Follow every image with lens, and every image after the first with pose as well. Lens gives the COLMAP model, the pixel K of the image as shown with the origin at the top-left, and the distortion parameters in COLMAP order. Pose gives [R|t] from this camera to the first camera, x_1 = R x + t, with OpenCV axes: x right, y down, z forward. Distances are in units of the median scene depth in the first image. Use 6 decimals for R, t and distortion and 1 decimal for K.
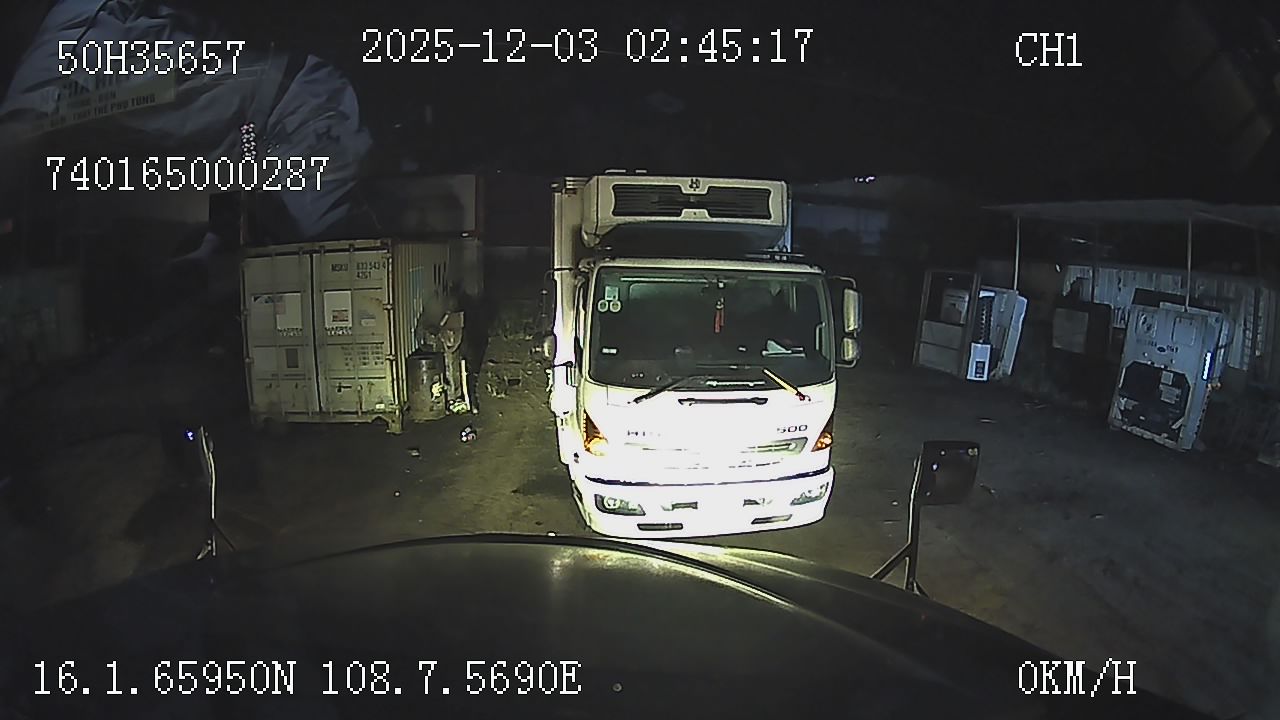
lens RADIAL K [[737.6, 0, 644.4], [0, 737.6, 367.4], [0, 0, 1]] dist [-0.322693, 0.077645]
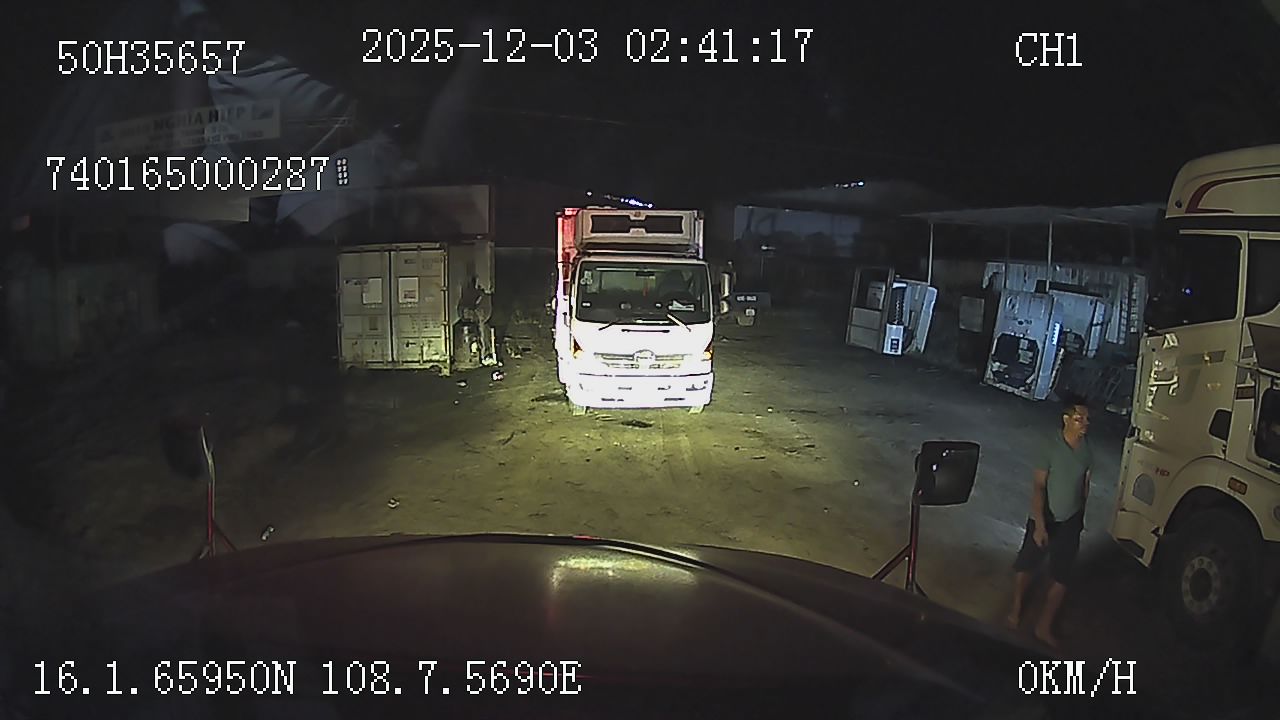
lens RADIAL K [[737.6, 0, 644.4], [0, 737.6, 367.4], [0, 0, 1]] dist [-0.322693, 0.077645]
pose [[0.999980, 0.005930, -0.002325, 0.056059], [-0.005931, 0.999982, -0.000468, 0.072675], [0.002322, 0.000482, 0.999997, -0.466540]]
